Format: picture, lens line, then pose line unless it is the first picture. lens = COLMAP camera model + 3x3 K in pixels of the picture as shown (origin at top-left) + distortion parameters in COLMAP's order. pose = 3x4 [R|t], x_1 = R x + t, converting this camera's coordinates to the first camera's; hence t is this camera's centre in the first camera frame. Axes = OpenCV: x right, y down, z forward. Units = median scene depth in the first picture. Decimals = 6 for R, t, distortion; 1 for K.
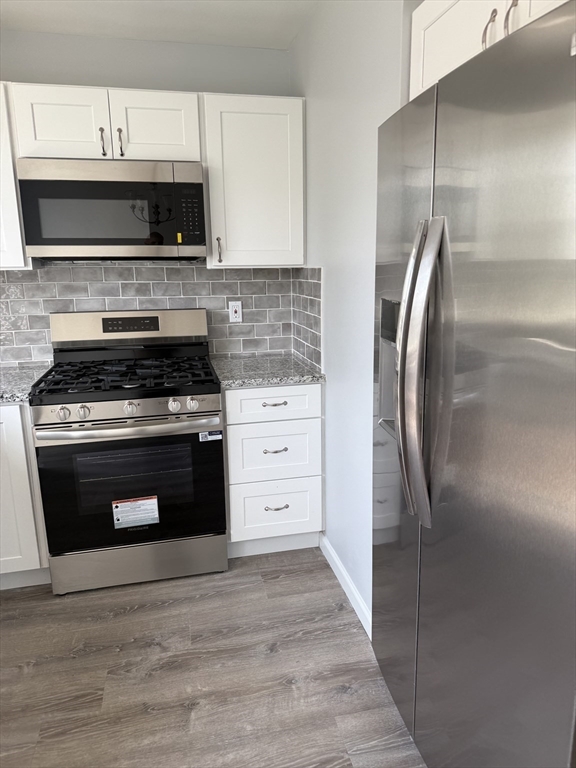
lens RADIAL K [[543.0, 0, 291.3], [0, 543.0, 384.1], [0, 0, 1]] dist [0.038587, -0.045049]
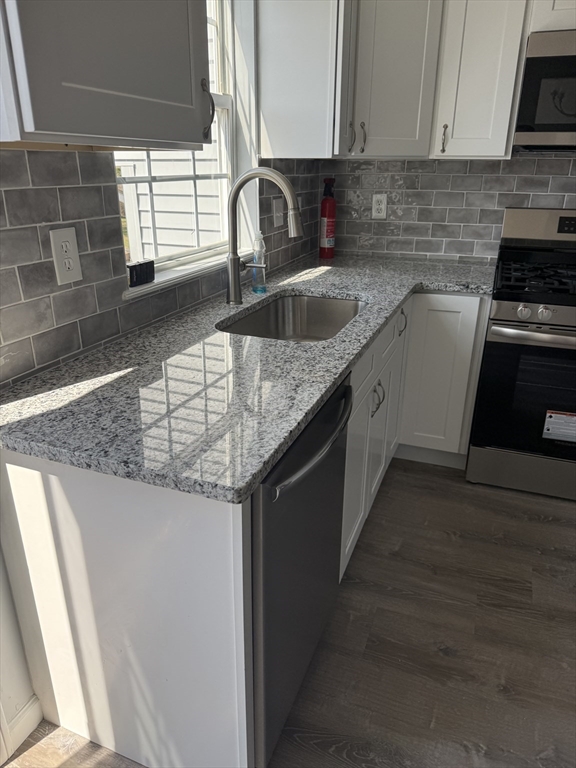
lens RADIAL K [[543.0, 0, 281.3], [0, 543.0, 387.4], [0, 0, 1]] dist [0.038587, -0.045049]
pose [[0.831921, 0.226516, -0.506555, -0.235862], [-0.138052, 0.968672, 0.206437, 0.038884], [0.537447, -0.101809, 0.837130, -0.069325]]
